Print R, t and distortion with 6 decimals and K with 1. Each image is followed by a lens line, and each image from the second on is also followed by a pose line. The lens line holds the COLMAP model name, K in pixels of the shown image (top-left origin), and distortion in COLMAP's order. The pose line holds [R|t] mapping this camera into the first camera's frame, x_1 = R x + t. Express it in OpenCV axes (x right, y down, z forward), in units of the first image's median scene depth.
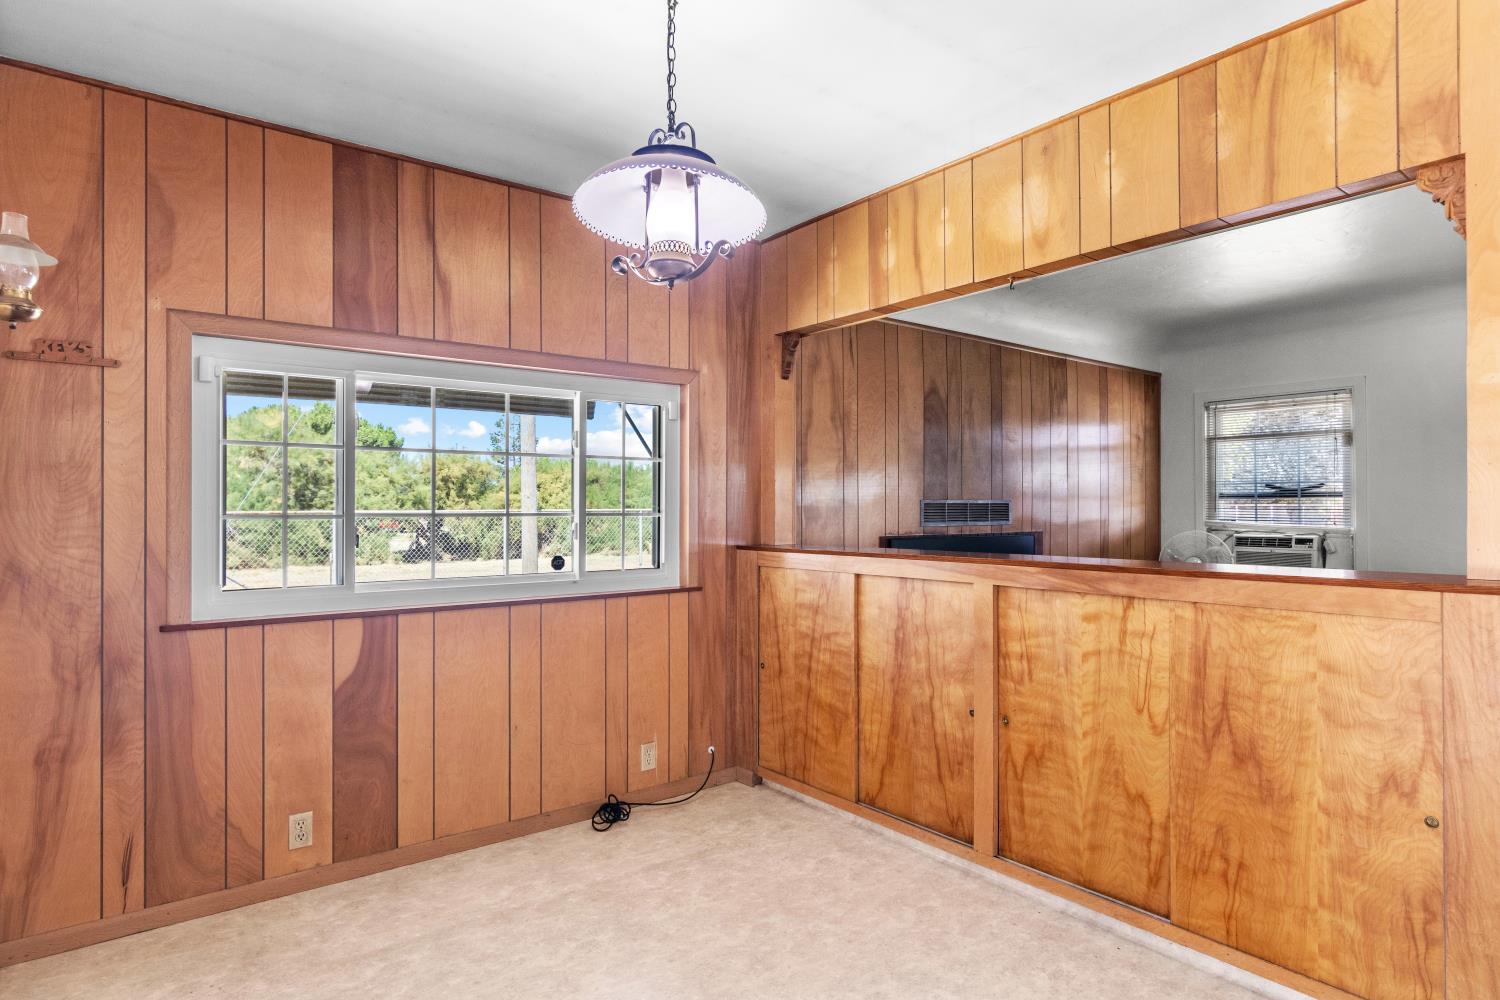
lens RADIAL K [[829.7, 0, 745.3], [0, 829.7, 506.3], [0, 0, 1]] dist [-0.000491, 0.000050]
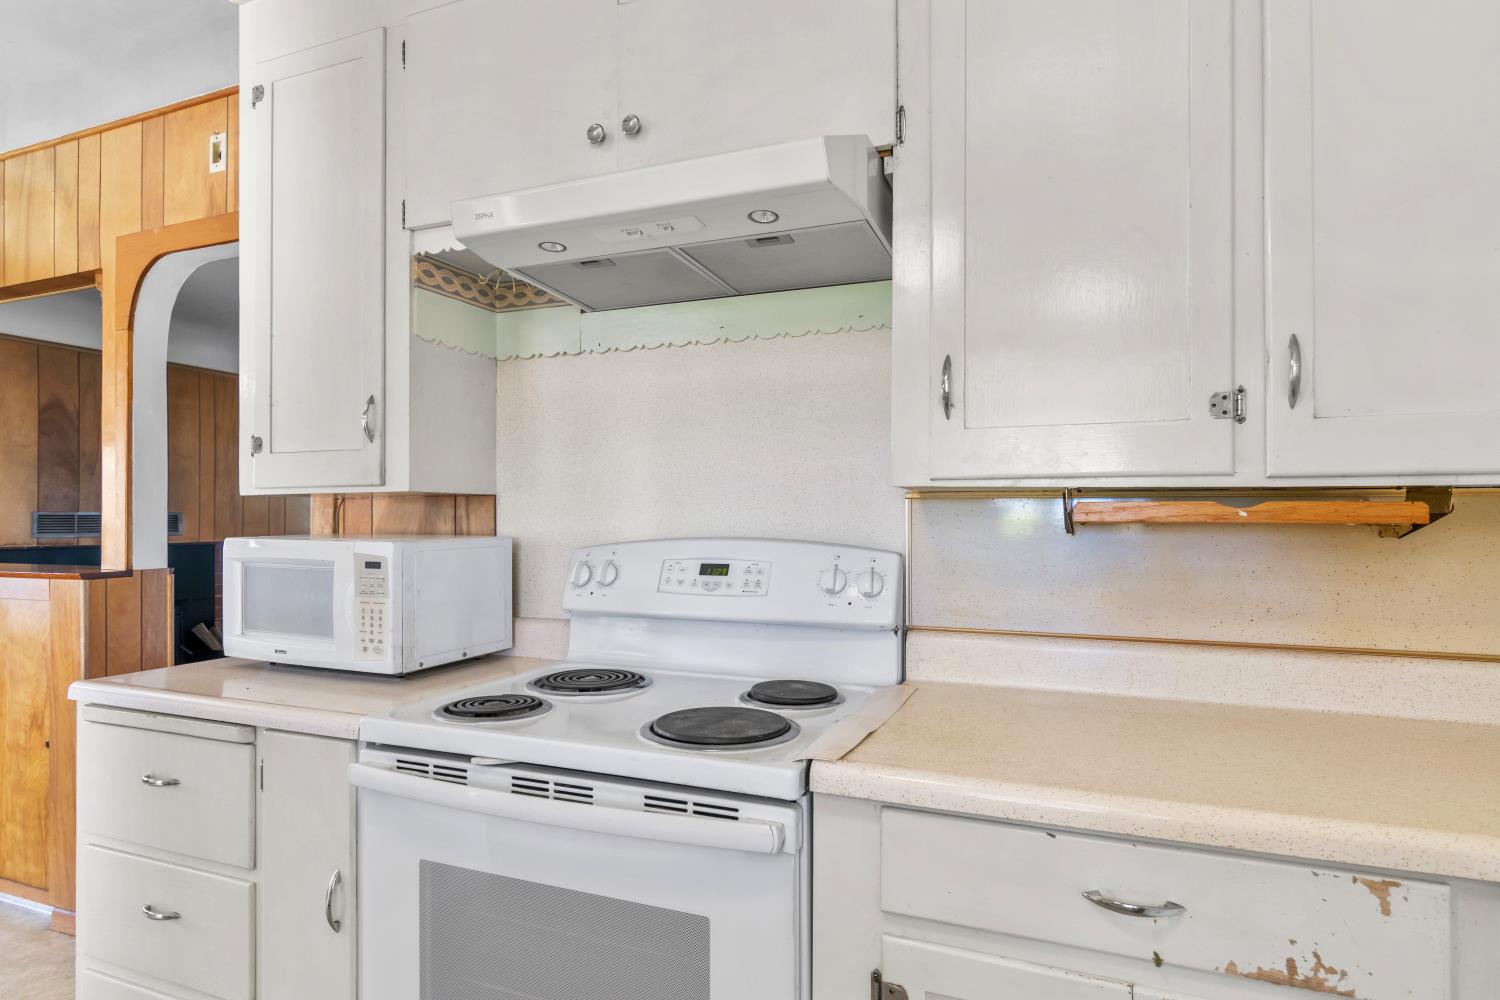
lens RADIAL K [[843.2, 0, 750.0], [0, 843.2, 500.0], [0, 0, 1]] dist [0.001496, 0.000163]
pose [[0.862383, 0.013695, 0.506071, 0.684021], [-0.003414, 0.999769, -0.021238, -0.004190], [-0.506245, 0.016588, 0.862230, -0.514218]]
